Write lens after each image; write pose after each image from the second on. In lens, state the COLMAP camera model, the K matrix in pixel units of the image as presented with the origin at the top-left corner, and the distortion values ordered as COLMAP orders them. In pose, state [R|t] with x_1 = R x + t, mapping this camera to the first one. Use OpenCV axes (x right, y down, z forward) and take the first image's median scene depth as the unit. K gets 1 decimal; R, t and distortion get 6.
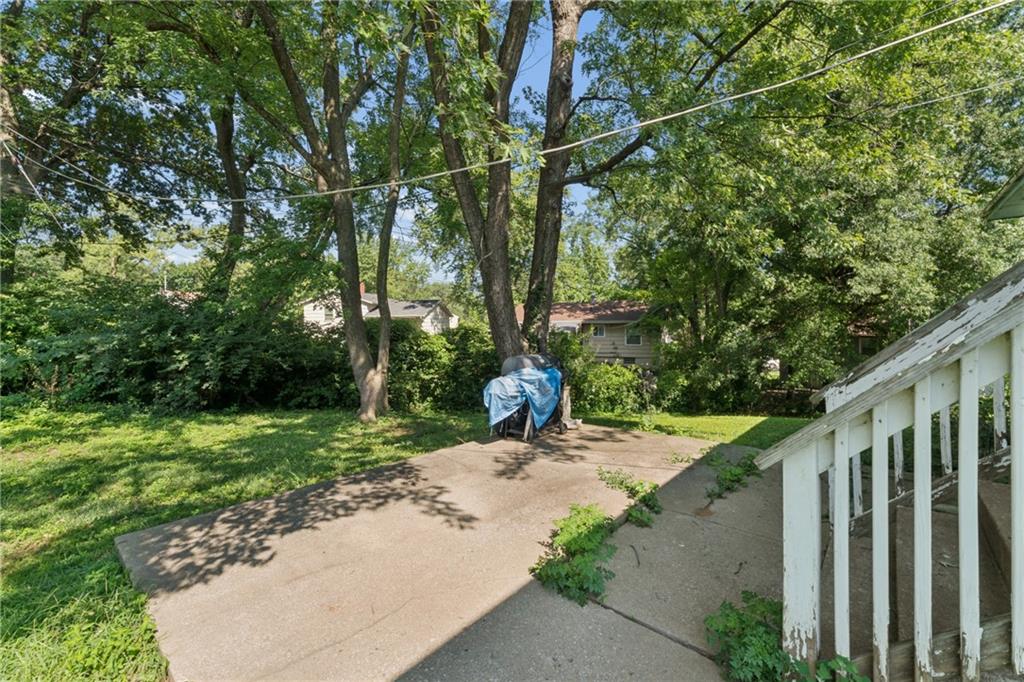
lens RADIAL K [[434.6, 0, 512.0], [0, 434.6, 341.0], [0, 0, 1]] dist [0.077109, 0.000019]
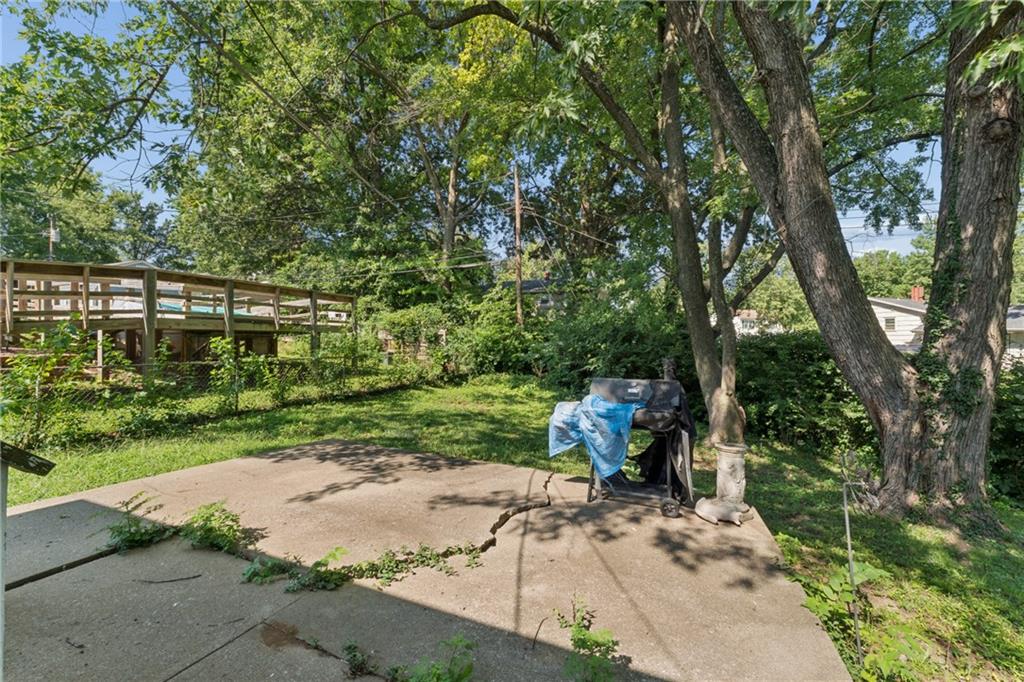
lens RADIAL K [[413.9, 0, 512.0], [0, 413.9, 341.0], [0, 0, 1]] dist [-0.001420, 0.000063]
pose [[0.334010, 0.019868, -0.942360, 0.798963], [-0.053398, 0.998571, 0.002127, -0.022197], [0.941056, 0.049610, 0.334593, 0.828274]]
